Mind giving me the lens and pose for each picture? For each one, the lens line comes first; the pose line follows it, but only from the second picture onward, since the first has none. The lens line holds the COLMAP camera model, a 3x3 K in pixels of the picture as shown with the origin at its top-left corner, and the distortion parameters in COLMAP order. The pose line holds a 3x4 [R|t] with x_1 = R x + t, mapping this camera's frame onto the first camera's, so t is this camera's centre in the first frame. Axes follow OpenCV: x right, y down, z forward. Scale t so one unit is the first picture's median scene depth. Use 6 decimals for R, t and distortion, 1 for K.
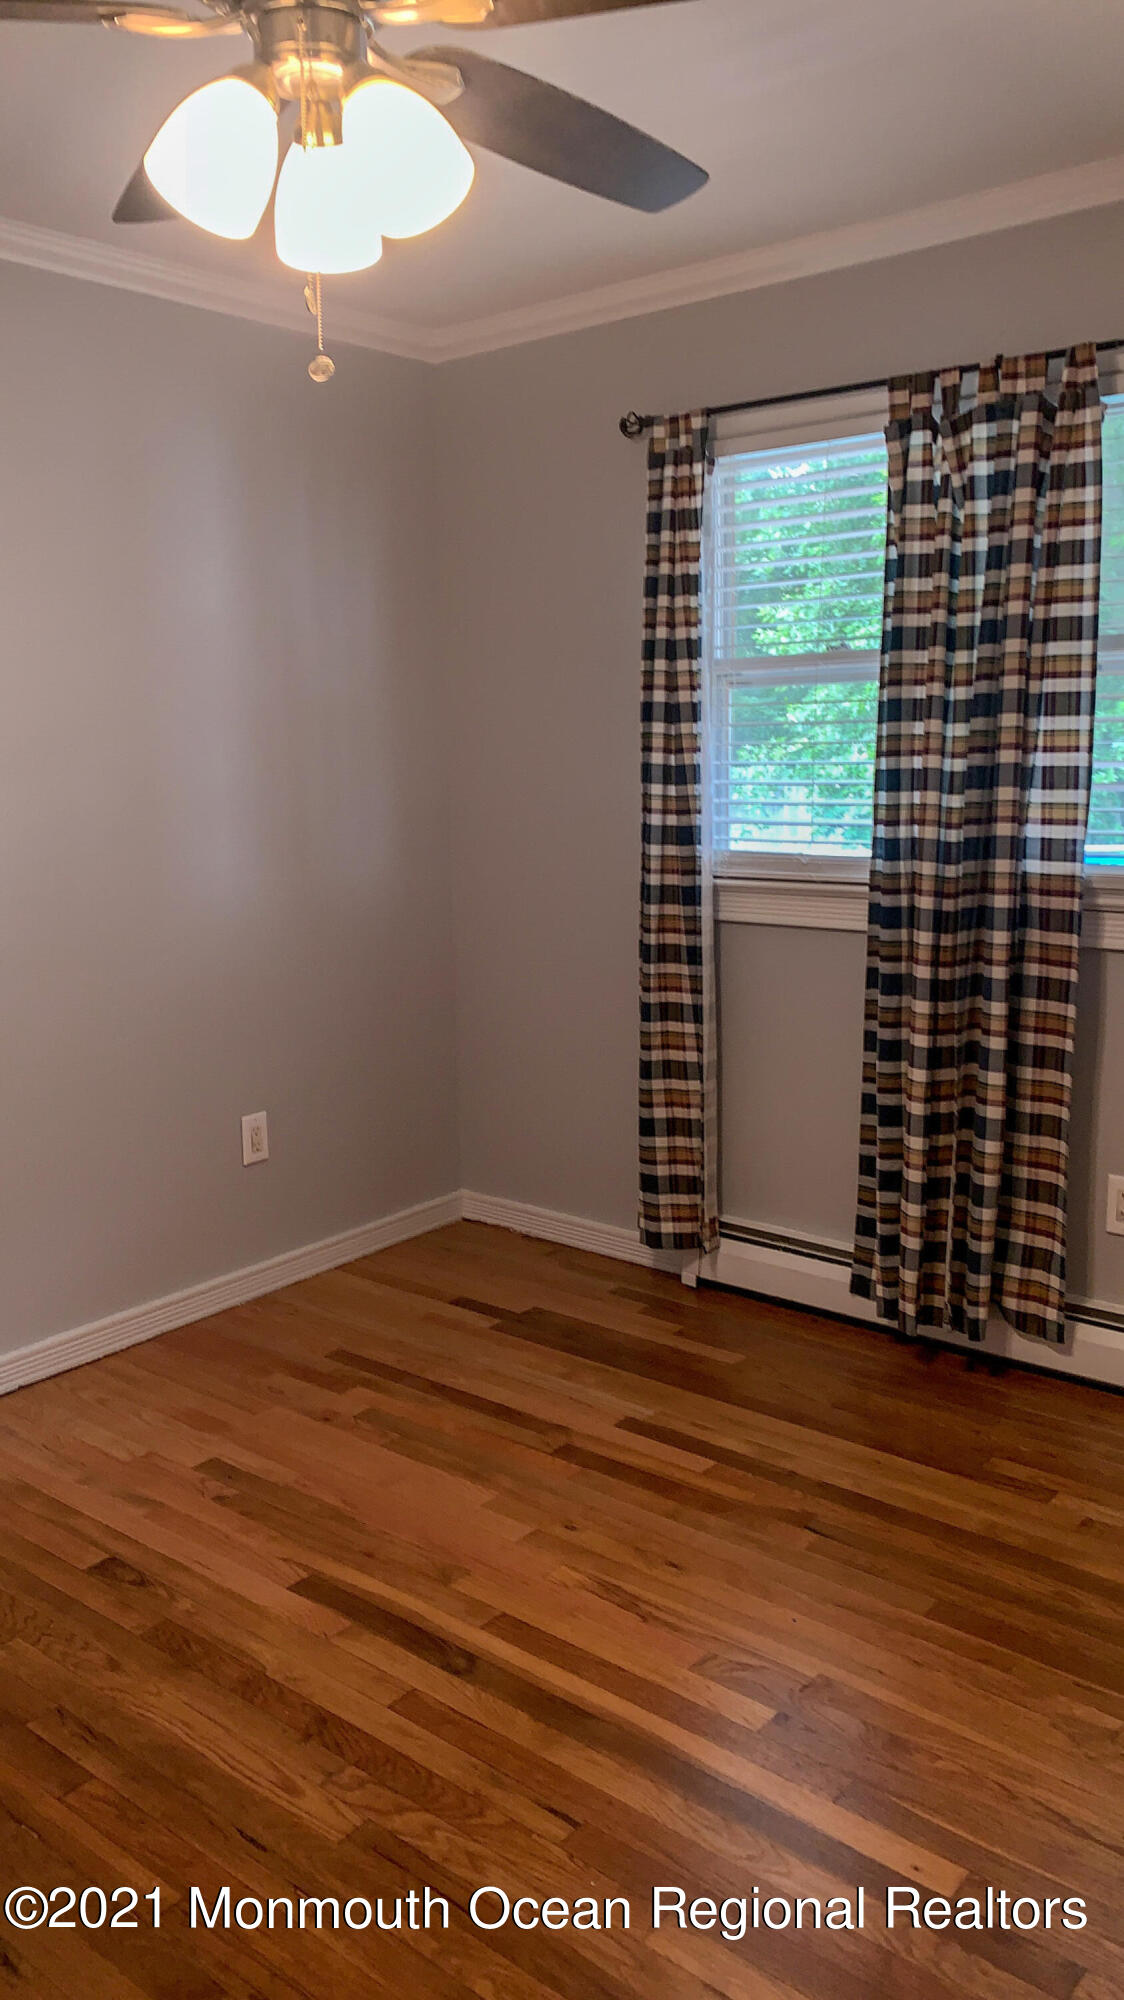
lens RADIAL K [[1524.5, 0, 570.8], [0, 1524.5, 996.7], [0, 0, 1]] dist [0.102768, -0.175944]
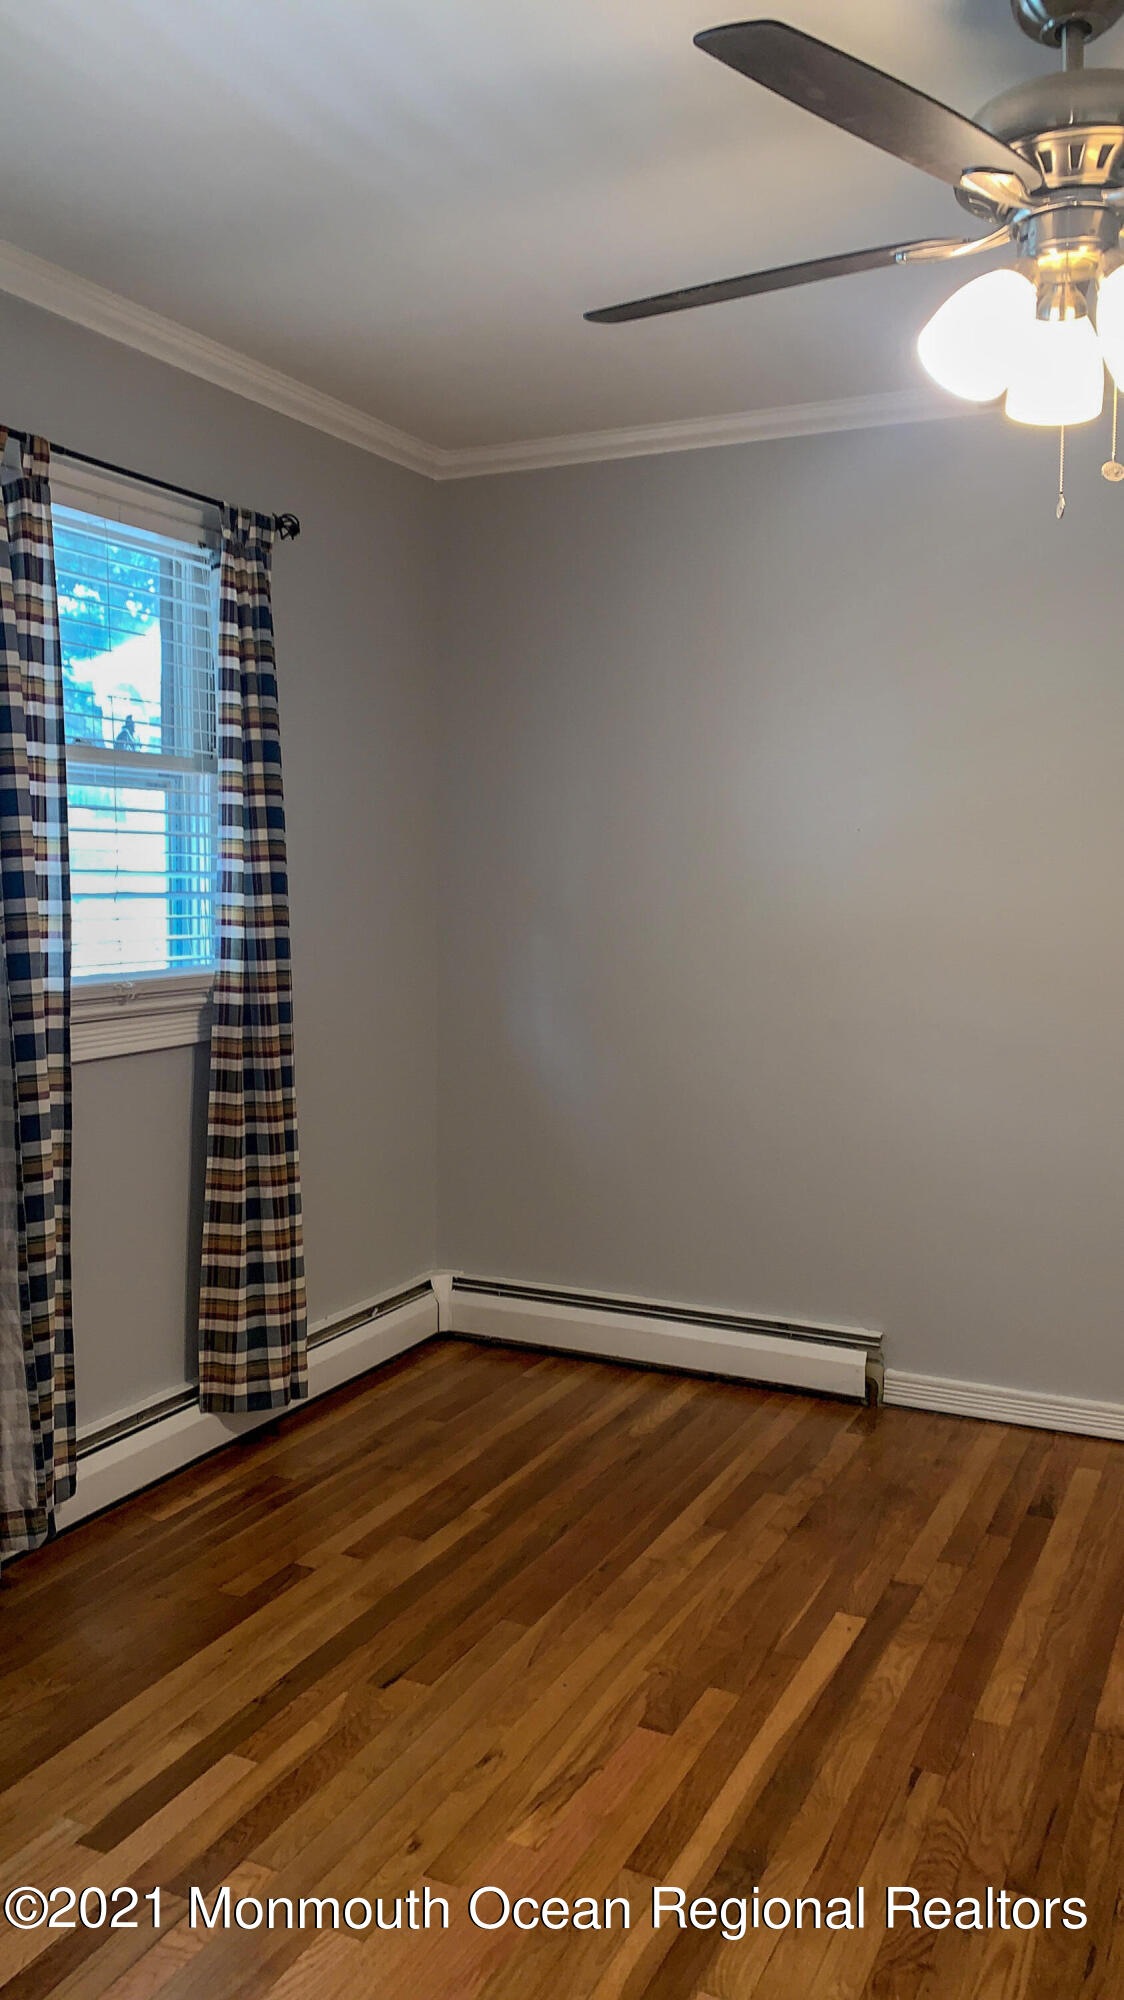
lens RADIAL K [[1524.5, 0, 570.8], [0, 1524.5, 996.7], [0, 0, 1]] dist [0.102768, -0.175944]
pose [[-0.232092, -0.071738, 0.970045, -0.730581], [0.158796, 0.981103, 0.110549, -0.143885], [-0.959644, 0.179697, -0.216315, 1.004648]]
